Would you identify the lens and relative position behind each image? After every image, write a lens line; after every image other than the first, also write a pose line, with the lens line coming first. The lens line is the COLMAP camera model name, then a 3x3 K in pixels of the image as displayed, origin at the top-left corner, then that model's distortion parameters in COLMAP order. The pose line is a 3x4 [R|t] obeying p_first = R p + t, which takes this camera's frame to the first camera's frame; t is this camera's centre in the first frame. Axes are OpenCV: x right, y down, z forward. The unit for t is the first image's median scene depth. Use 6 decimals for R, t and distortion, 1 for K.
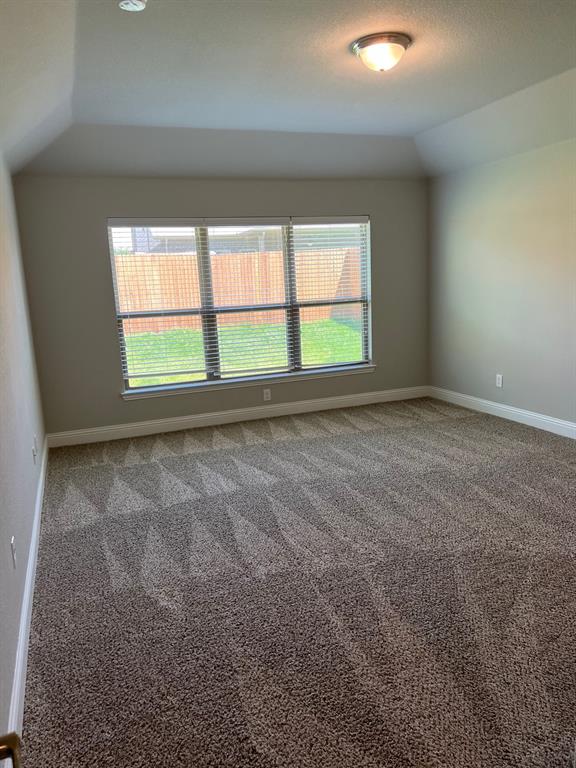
lens RADIAL K [[571.9, 0, 289.3], [0, 571.9, 381.4], [0, 0, 1]] dist [0.040771, -0.045372]
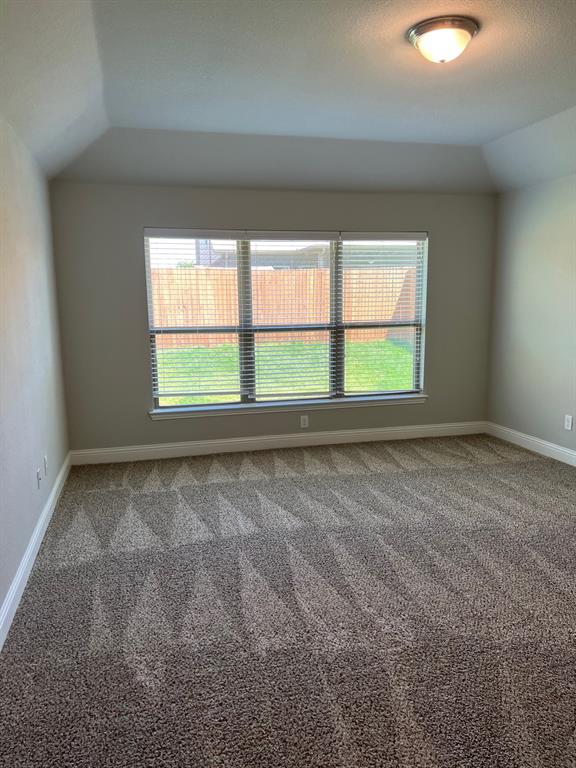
lens RADIAL K [[571.9, 0, 283.8], [0, 571.9, 386.1], [0, 0, 1]] dist [0.040771, -0.045372]
pose [[0.992565, 0.053536, -0.109307, 0.033514], [-0.055663, 0.998313, -0.016499, -0.022310], [0.108239, 0.022461, 0.993871, 0.096824]]
